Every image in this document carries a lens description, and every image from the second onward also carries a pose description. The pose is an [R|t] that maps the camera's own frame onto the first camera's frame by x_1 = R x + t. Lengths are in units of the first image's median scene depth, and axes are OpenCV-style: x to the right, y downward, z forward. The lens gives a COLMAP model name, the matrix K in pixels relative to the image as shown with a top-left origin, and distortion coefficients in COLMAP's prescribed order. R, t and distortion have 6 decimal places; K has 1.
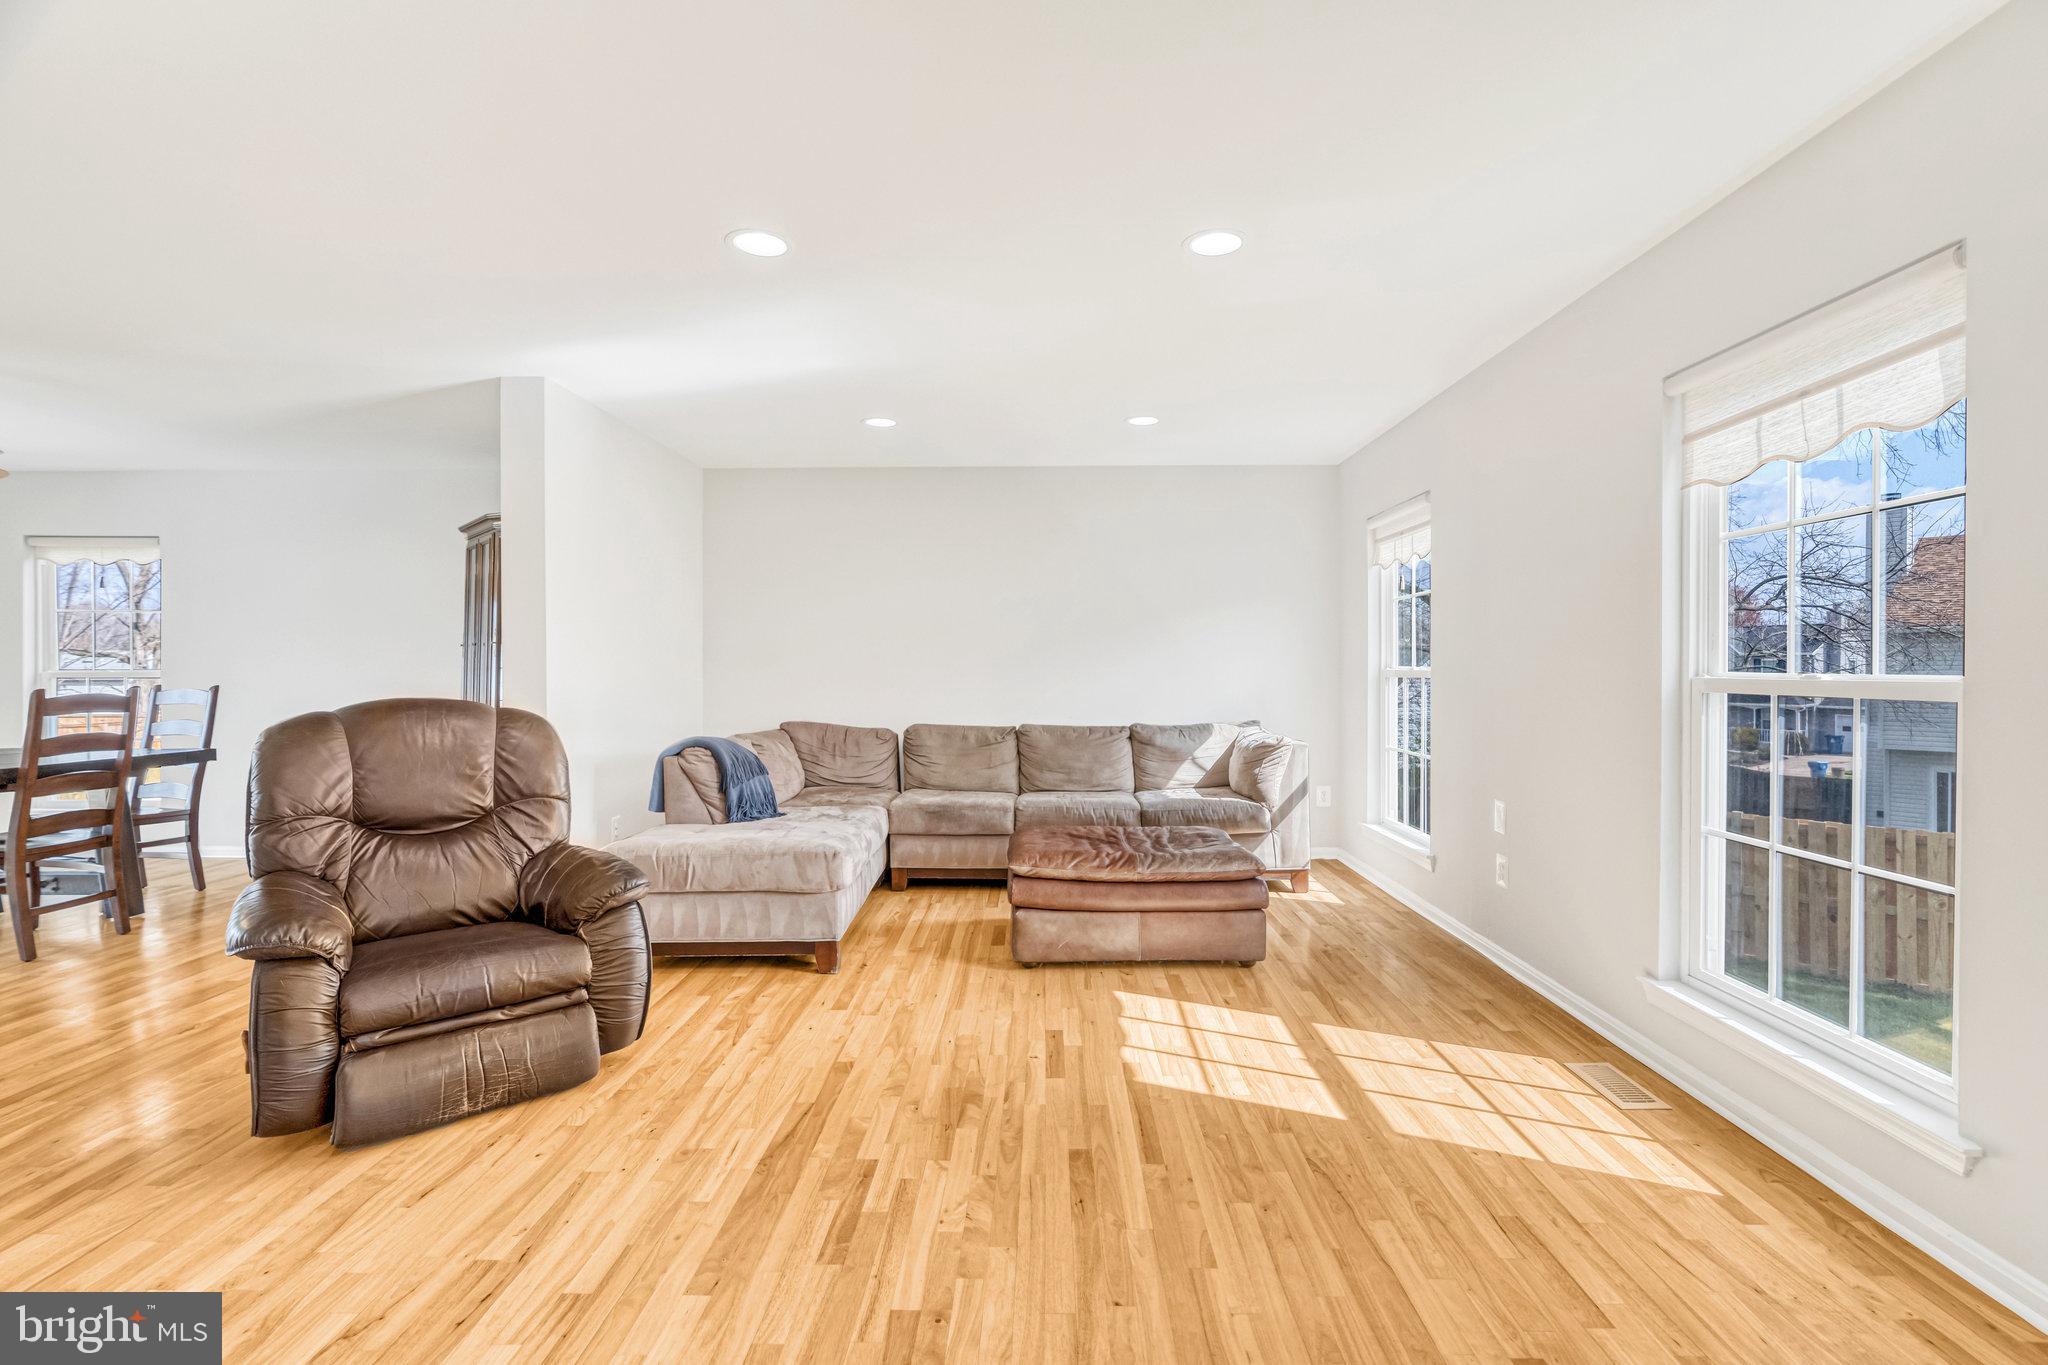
lens RADIAL K [[932.9, 0, 1021.7], [0, 932.9, 677.8], [0, 0, 1]] dist [-0.011350, 0.005015]
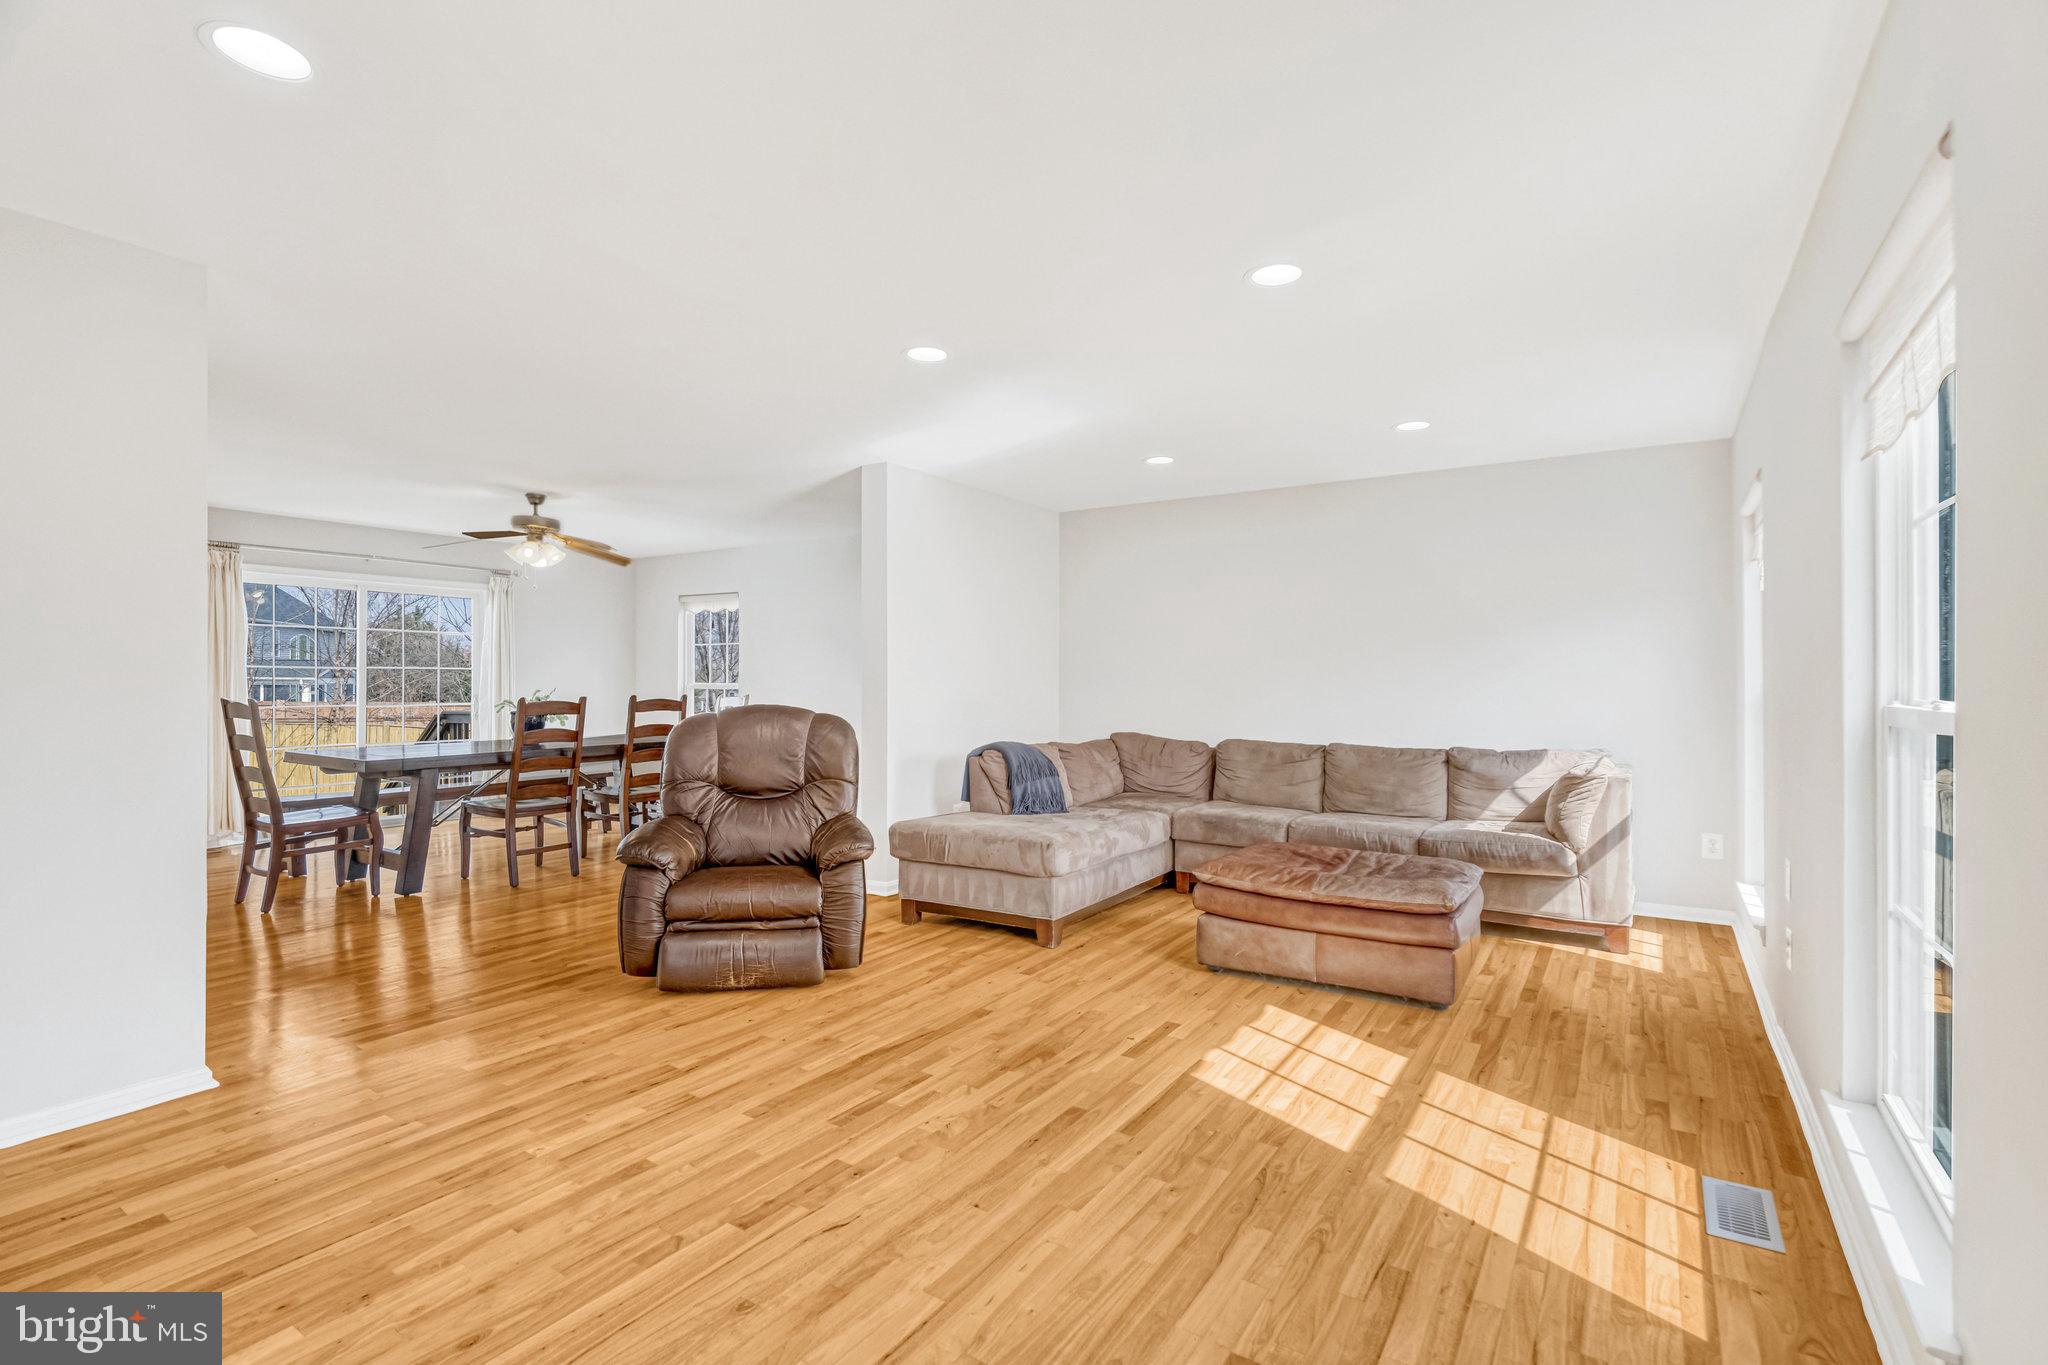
lens RADIAL K [[932.9, 0, 1023.0], [0, 932.9, 678.8], [0, 0, 1]] dist [-0.011350, 0.005015]
pose [[0.847938, 0.002128, -0.530091, 0.450582], [-0.010377, 0.999867, -0.012587, -0.003967], [0.529994, 0.016174, 0.847847, -0.010932]]
